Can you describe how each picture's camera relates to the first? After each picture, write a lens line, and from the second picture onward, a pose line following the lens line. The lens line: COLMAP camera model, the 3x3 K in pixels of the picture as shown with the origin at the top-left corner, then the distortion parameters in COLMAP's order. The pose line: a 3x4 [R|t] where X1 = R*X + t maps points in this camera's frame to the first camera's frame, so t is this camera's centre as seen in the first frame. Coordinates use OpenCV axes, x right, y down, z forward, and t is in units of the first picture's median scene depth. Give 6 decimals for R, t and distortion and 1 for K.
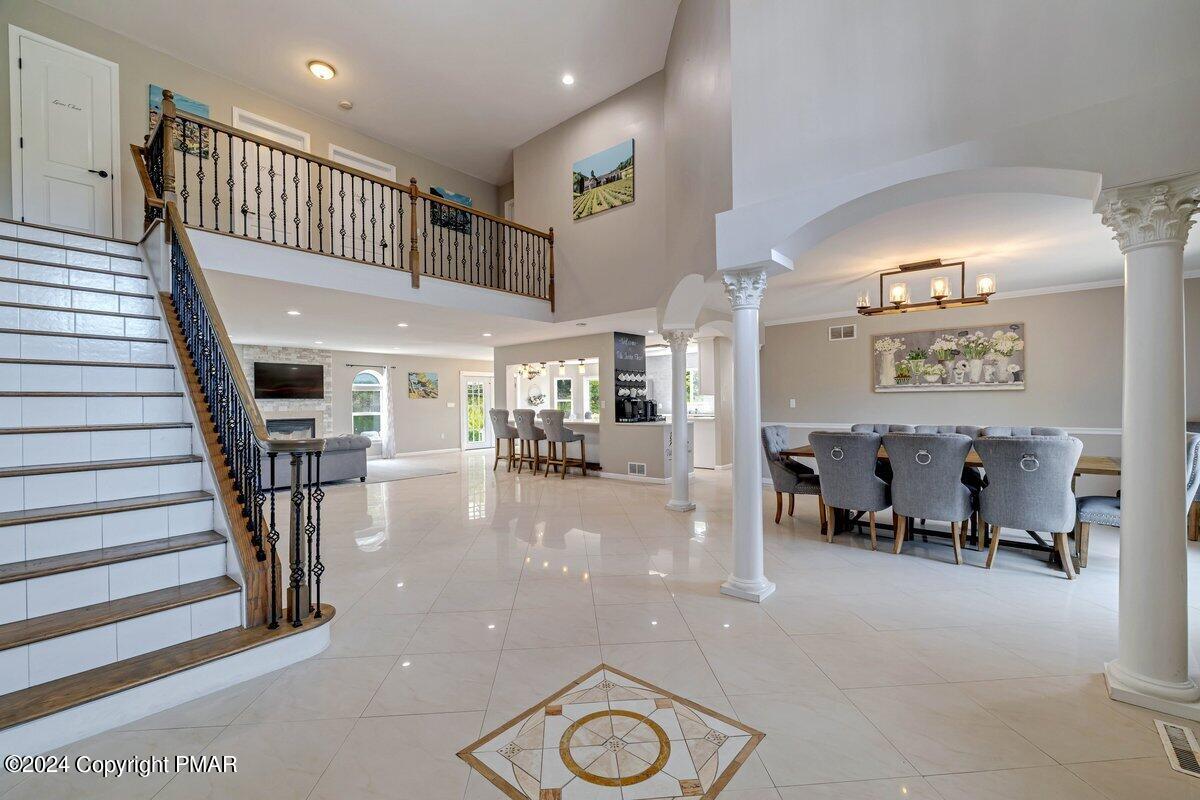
lens RADIAL K [[504.4, 0, 599.1], [0, 504.4, 401.4], [0, 0, 1]] dist [0.000511, 0.000006]
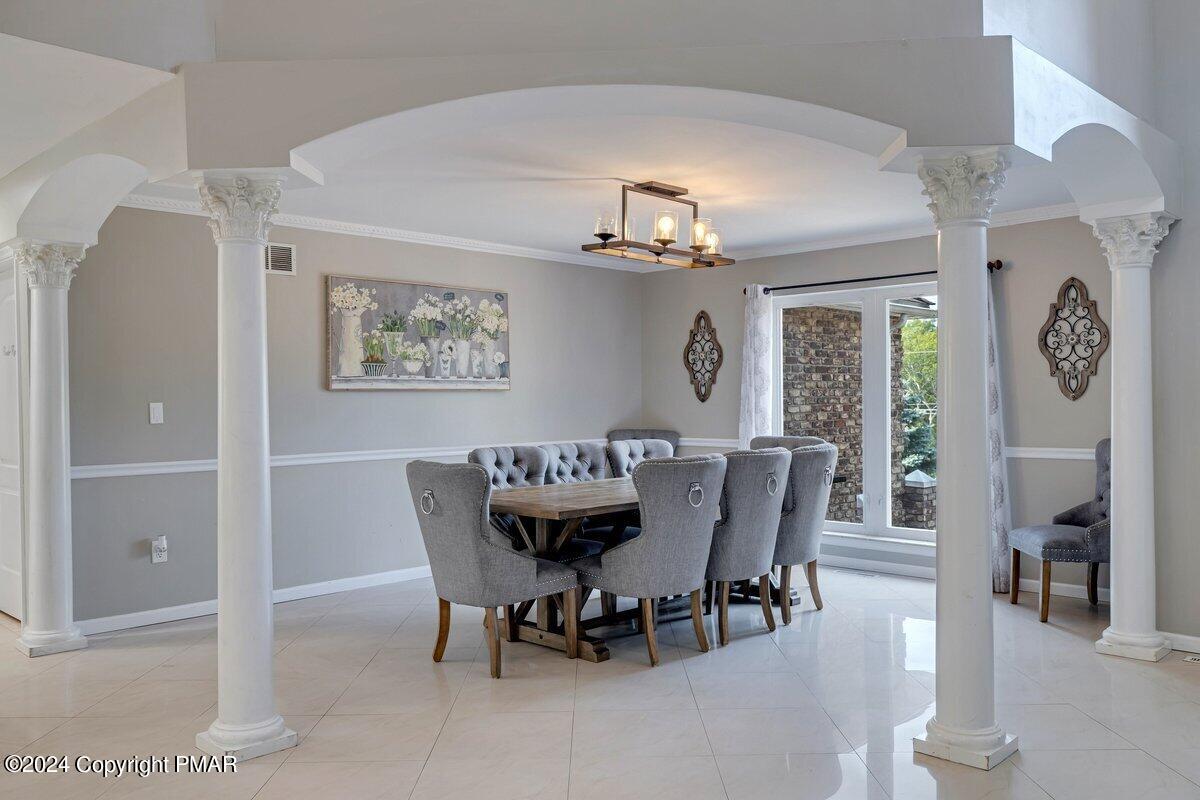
lens RADIAL K [[959.6, 0, 600.5], [0, 959.6, 403.2], [0, 0, 1]] dist [0.004640, 0.000500]
pose [[0.068938, 0.008929, 0.997581, -0.423006], [0.008742, 0.999916, -0.009554, 0.008080], [-0.997583, 0.009379, 0.068855, 0.733254]]
